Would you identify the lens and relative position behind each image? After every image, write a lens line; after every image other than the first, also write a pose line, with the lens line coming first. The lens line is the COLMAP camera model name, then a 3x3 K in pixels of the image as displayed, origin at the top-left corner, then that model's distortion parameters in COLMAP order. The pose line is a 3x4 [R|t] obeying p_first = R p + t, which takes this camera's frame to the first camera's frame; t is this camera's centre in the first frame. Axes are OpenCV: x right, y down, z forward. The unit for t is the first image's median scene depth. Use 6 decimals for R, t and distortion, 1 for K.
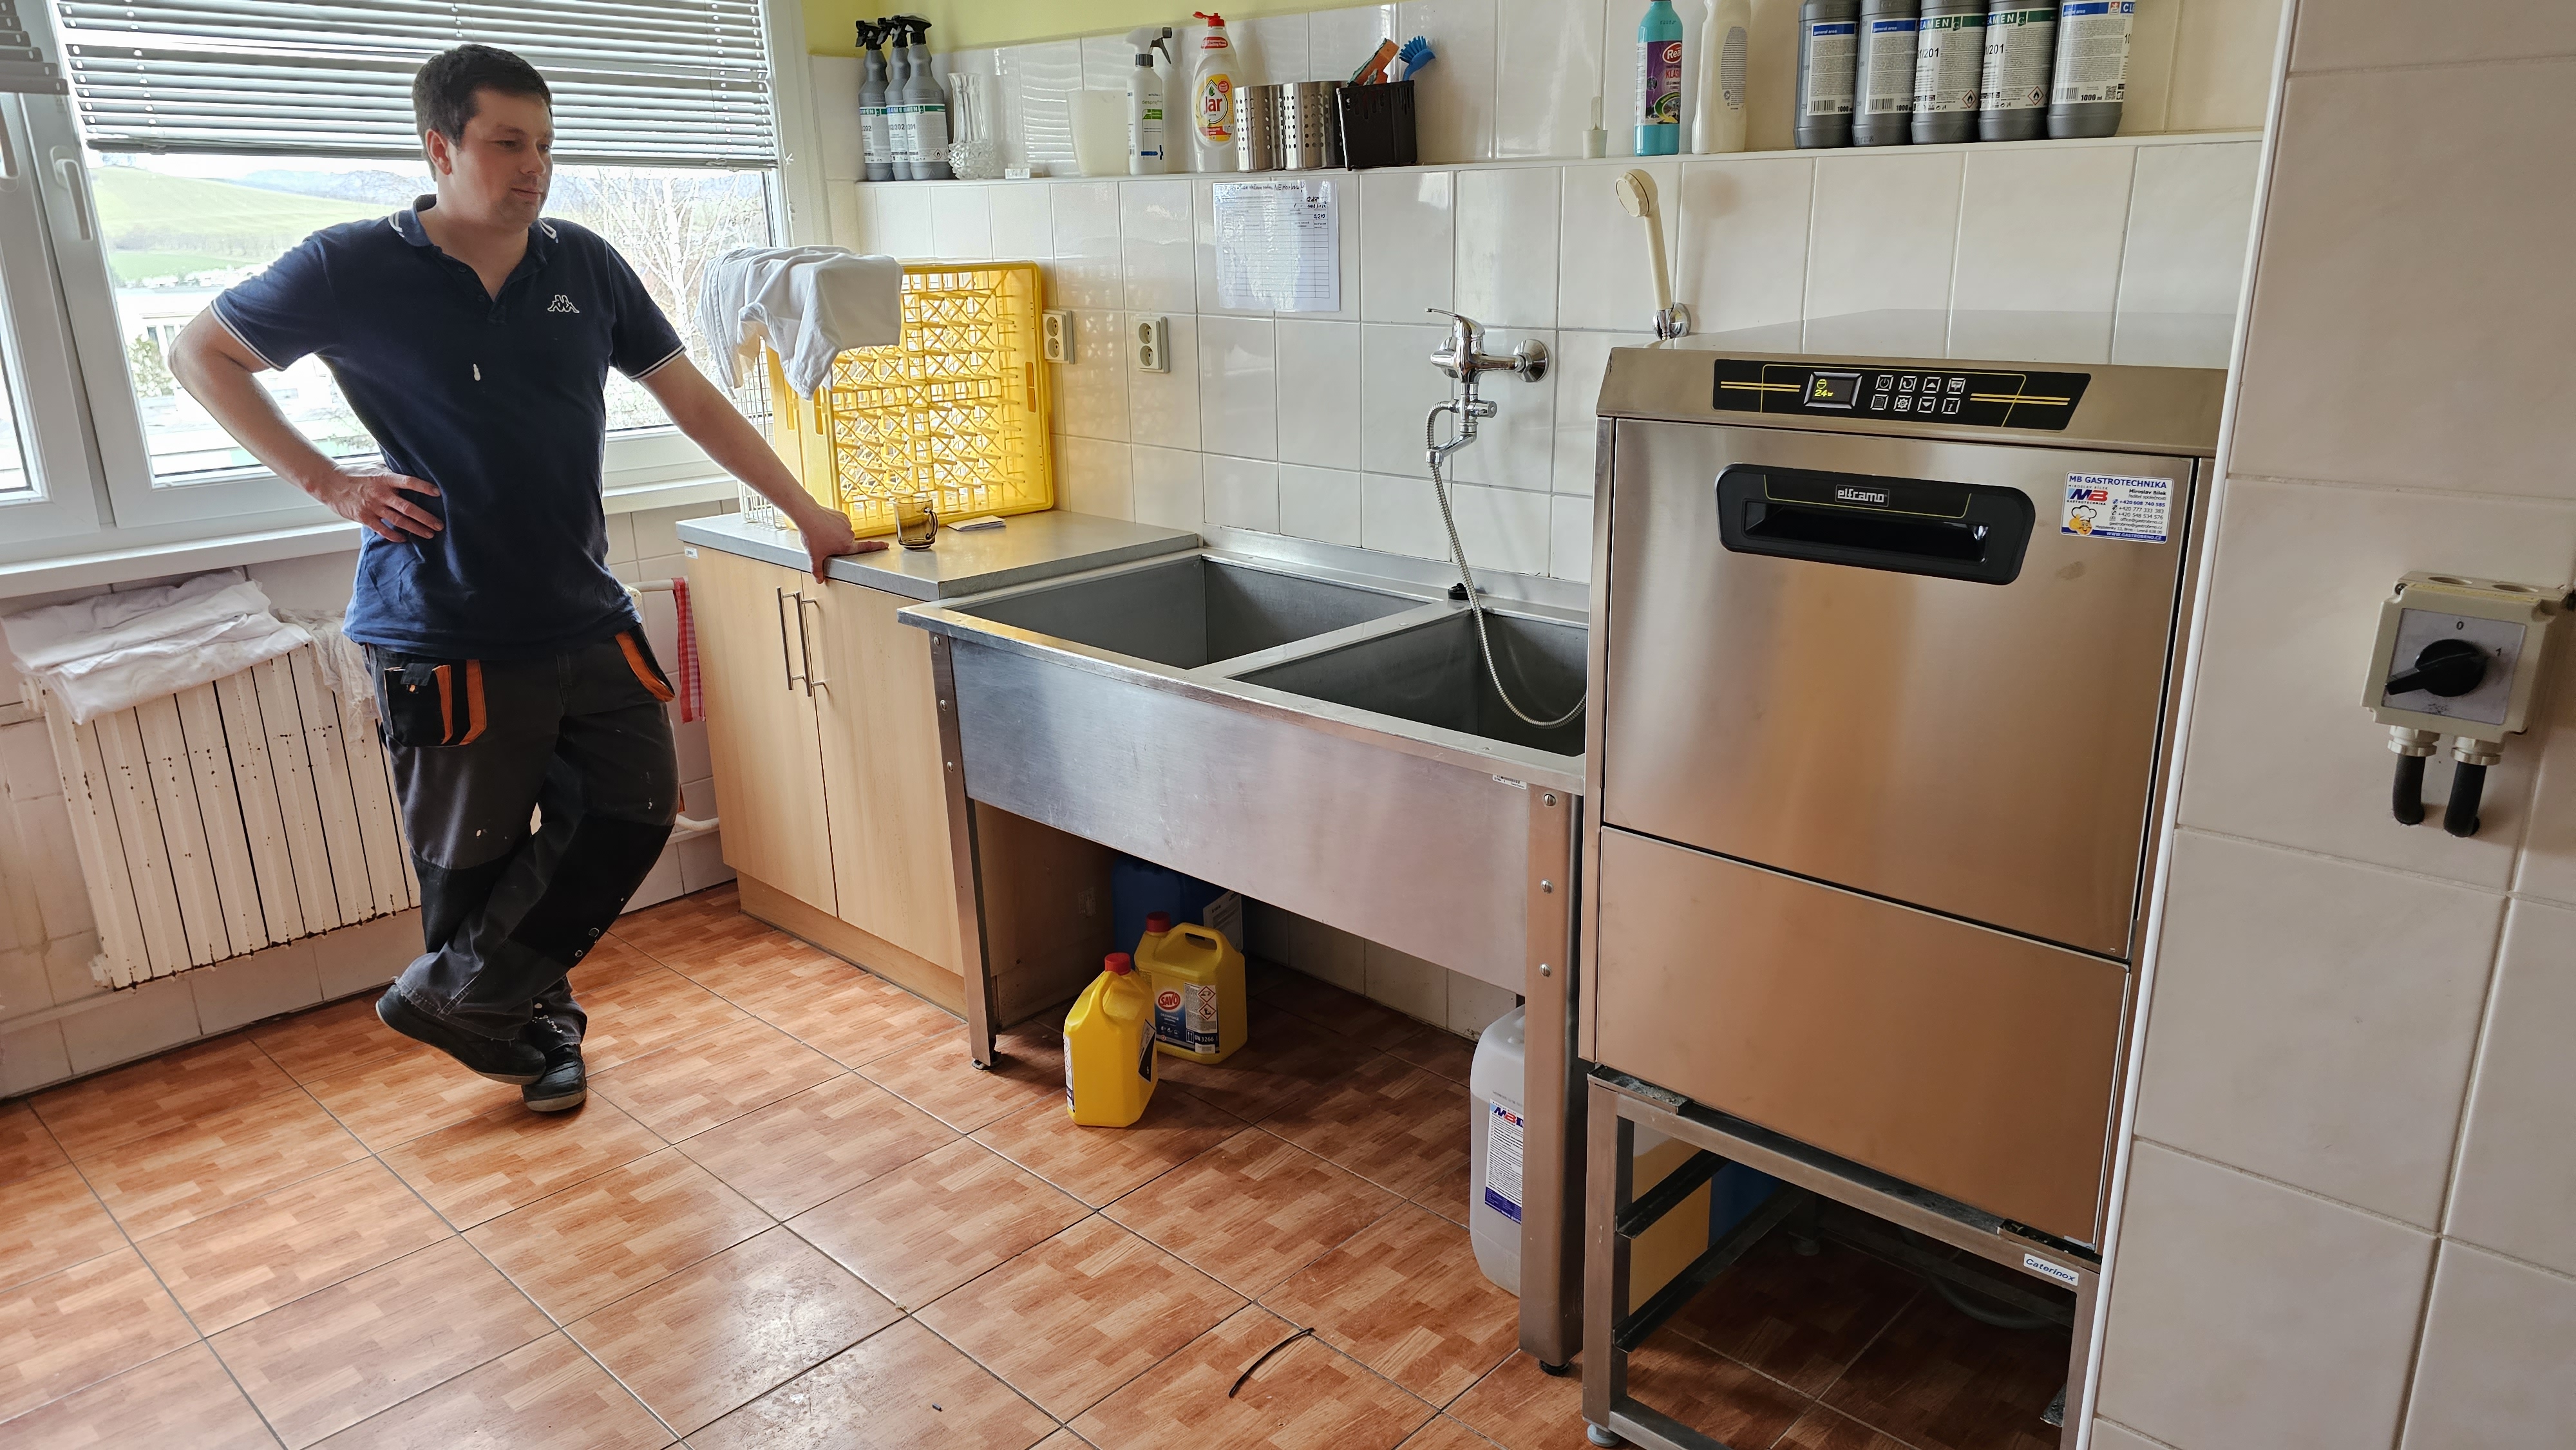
lens RADIAL K [[1646.1, 0, 1288.0], [0, 1646.1, 725.0], [0, 0, 1]] dist [0.032085, -0.078530]
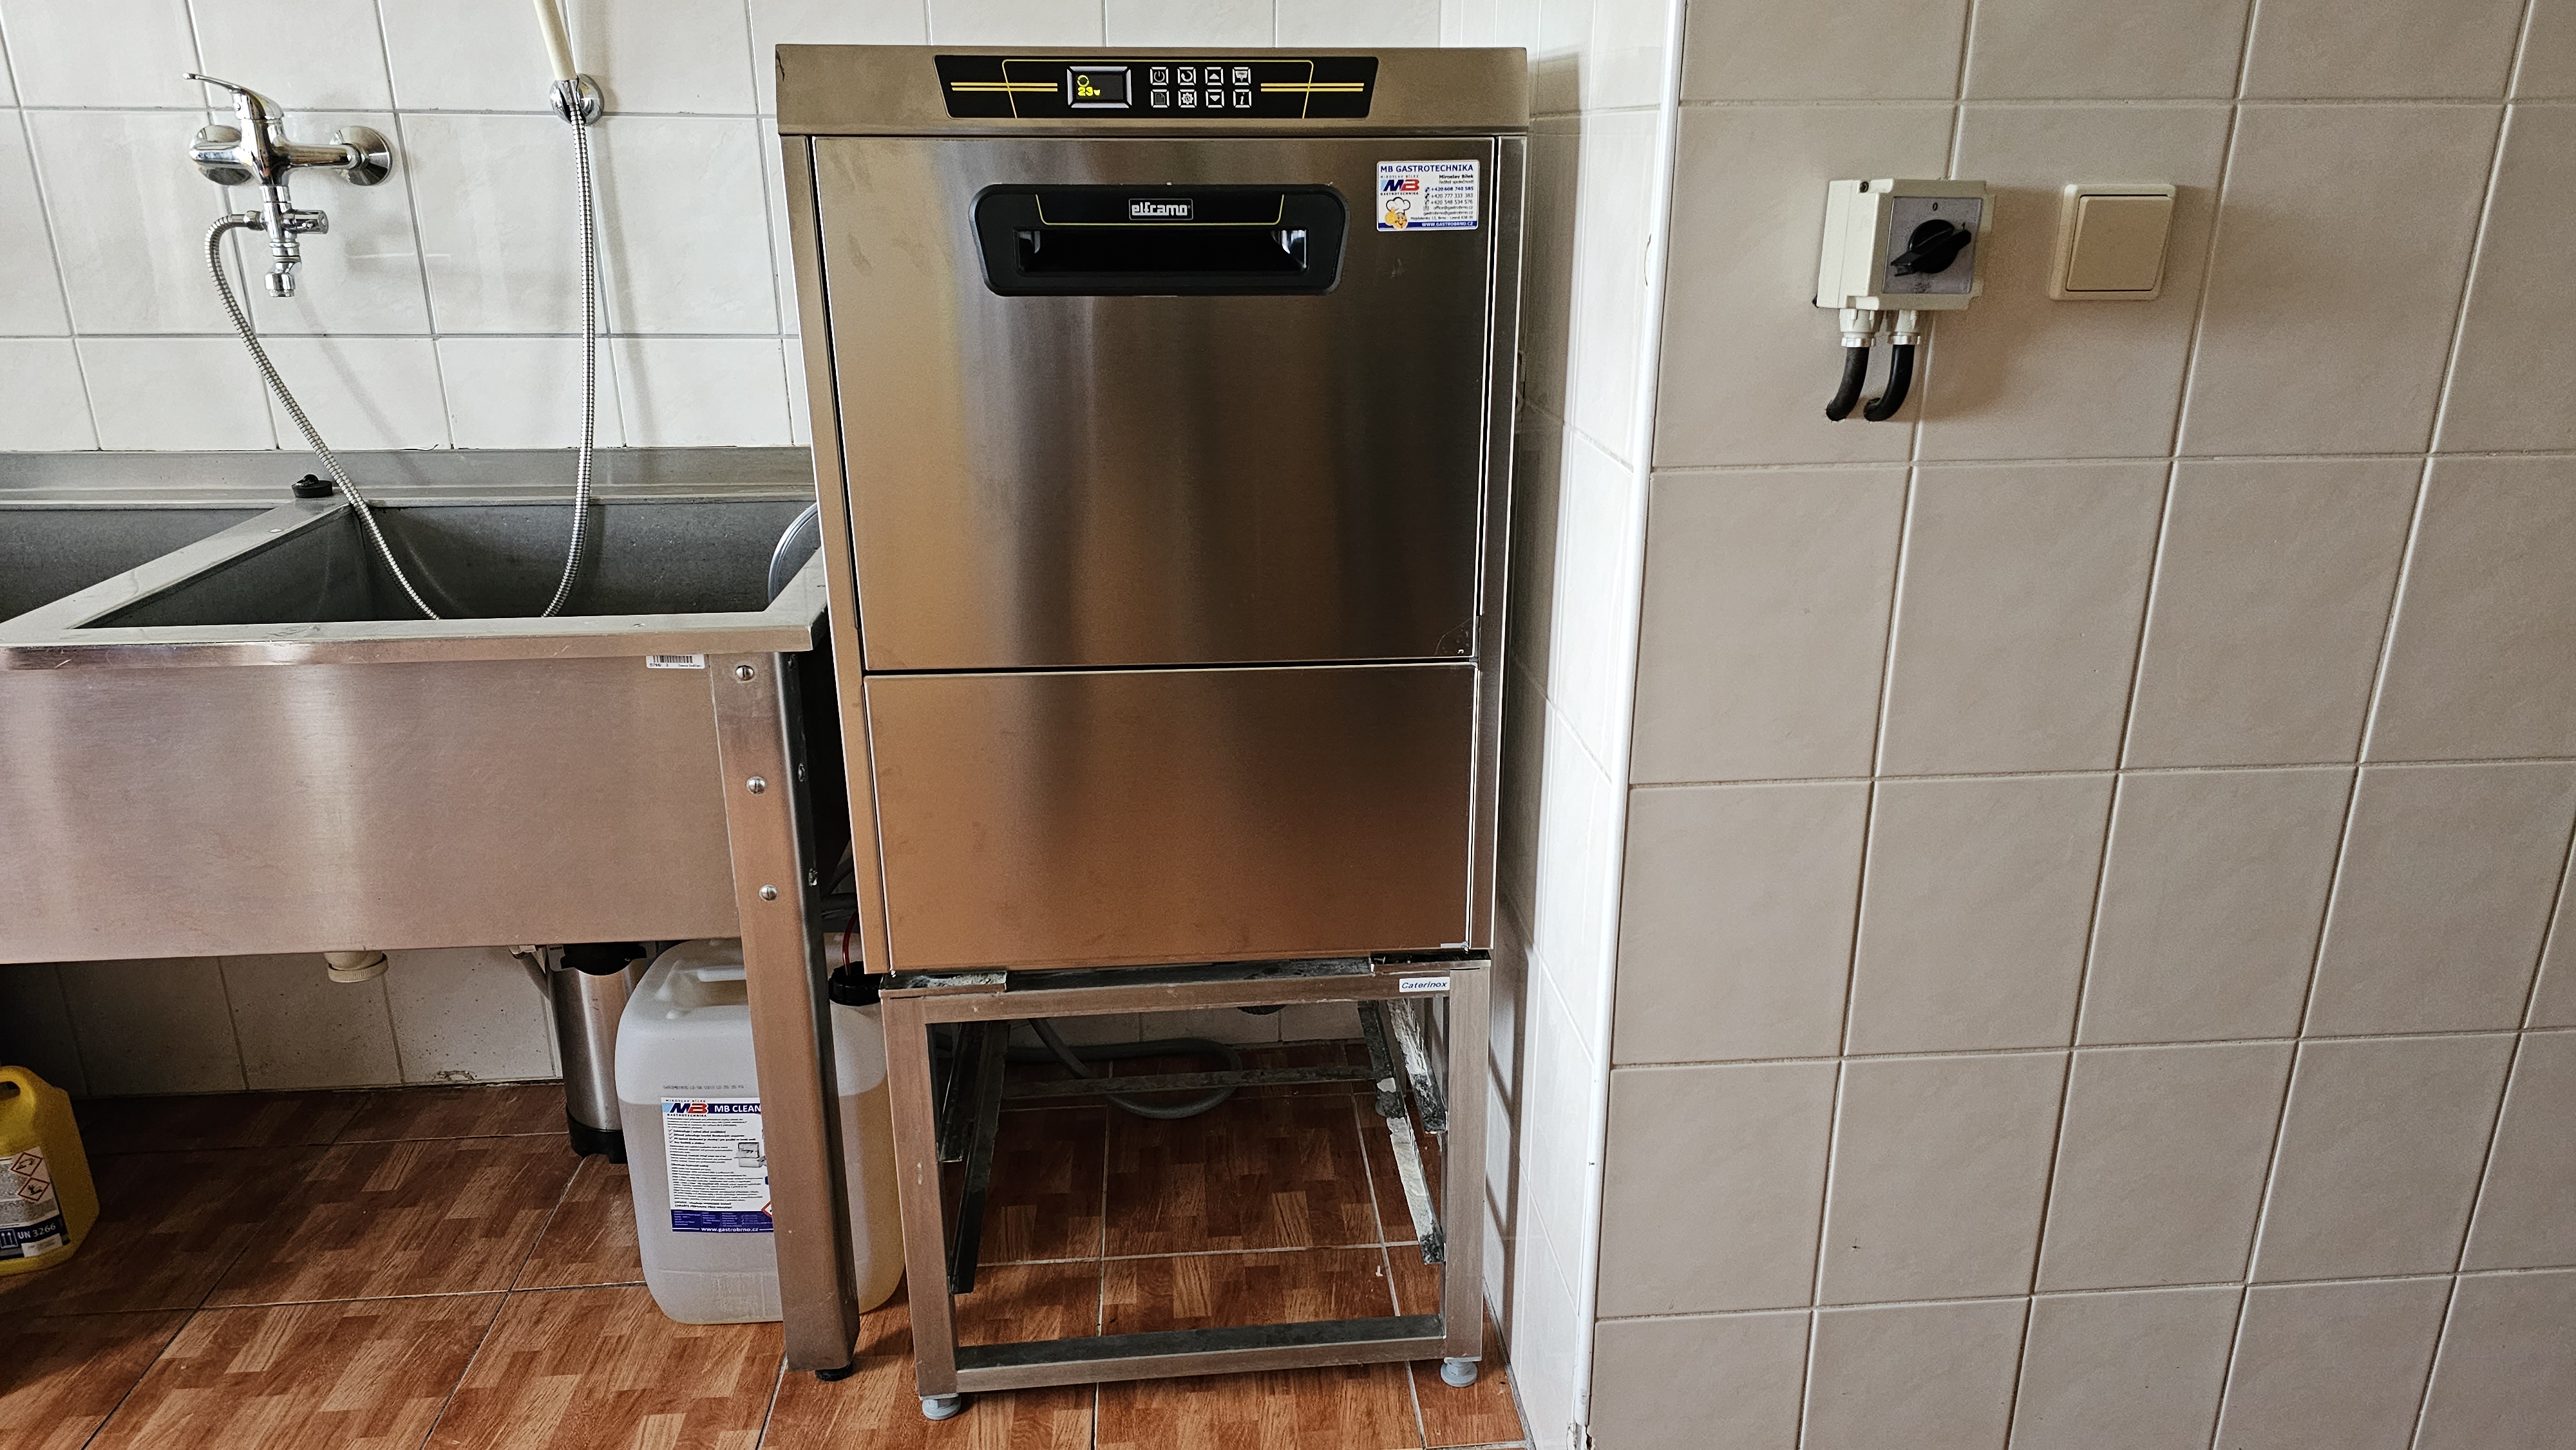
lens RADIAL K [[1680.9, 0, 1293.8], [0, 1680.9, 750.6], [0, 0, 1]] dist [0.074661, -0.082296]
pose [[0.665586, -0.228153, 0.710592, -0.218951], [0.200196, 0.971812, 0.124508, 0.030577], [-0.718969, 0.059387, 0.692500, 0.235821]]
